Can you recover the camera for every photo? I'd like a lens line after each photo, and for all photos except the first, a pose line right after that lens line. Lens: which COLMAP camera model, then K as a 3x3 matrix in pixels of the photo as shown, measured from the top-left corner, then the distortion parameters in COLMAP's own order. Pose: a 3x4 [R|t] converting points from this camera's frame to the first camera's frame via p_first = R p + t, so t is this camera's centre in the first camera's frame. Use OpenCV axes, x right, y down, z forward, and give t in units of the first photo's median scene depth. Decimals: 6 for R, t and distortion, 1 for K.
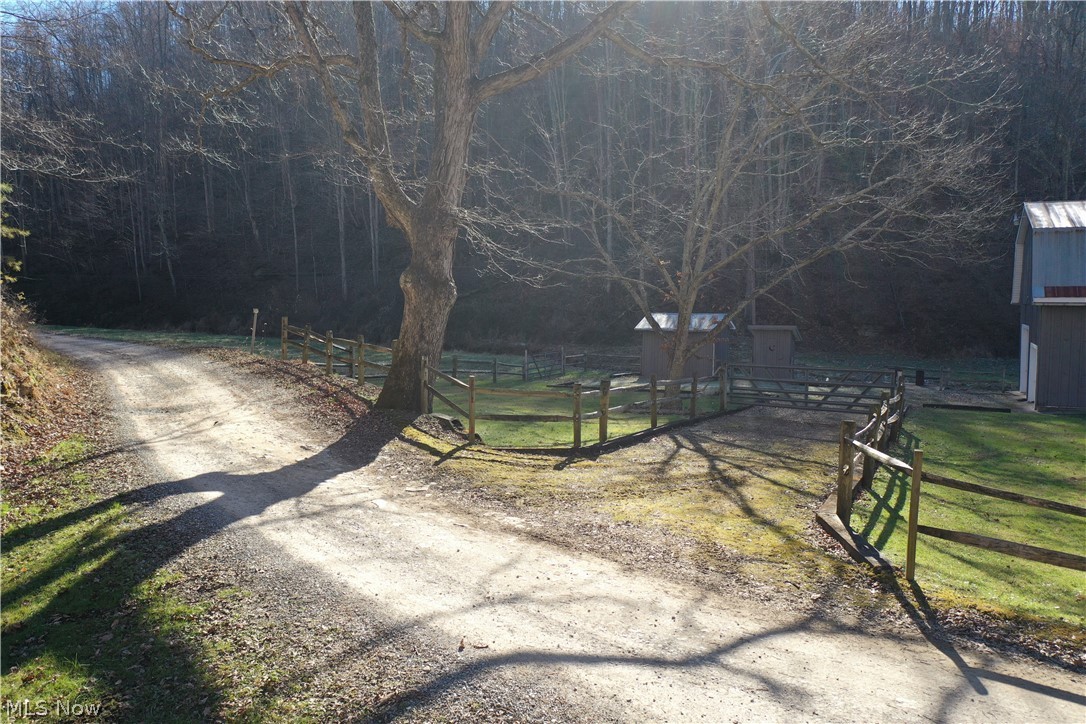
lens RADIAL K [[848.9, 0, 543.0], [0, 848.9, 362.0], [0, 0, 1]] dist [0.006573, 0.003015]
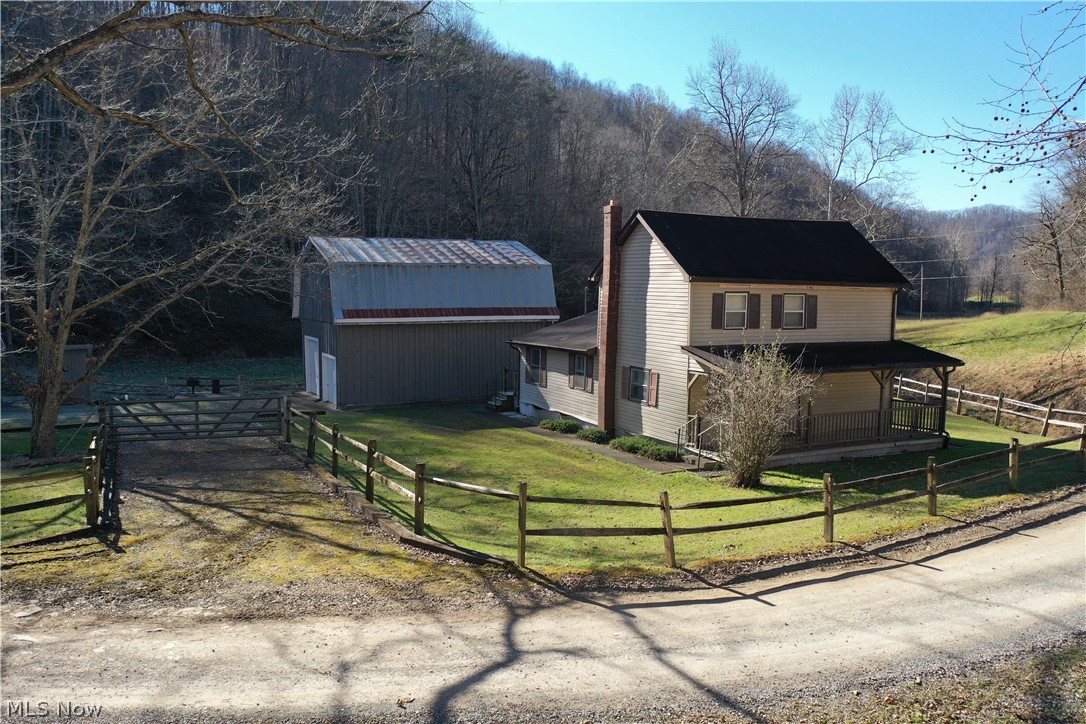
lens RADIAL K [[848.9, 0, 543.0], [0, 848.9, 362.0], [0, 0, 1]] dist [0.006573, 0.003015]
pose [[0.622831, -0.070489, 0.779175, -0.287102], [0.059744, 0.997310, 0.042466, -0.070363], [-0.780072, 0.020102, 0.625367, 0.003861]]
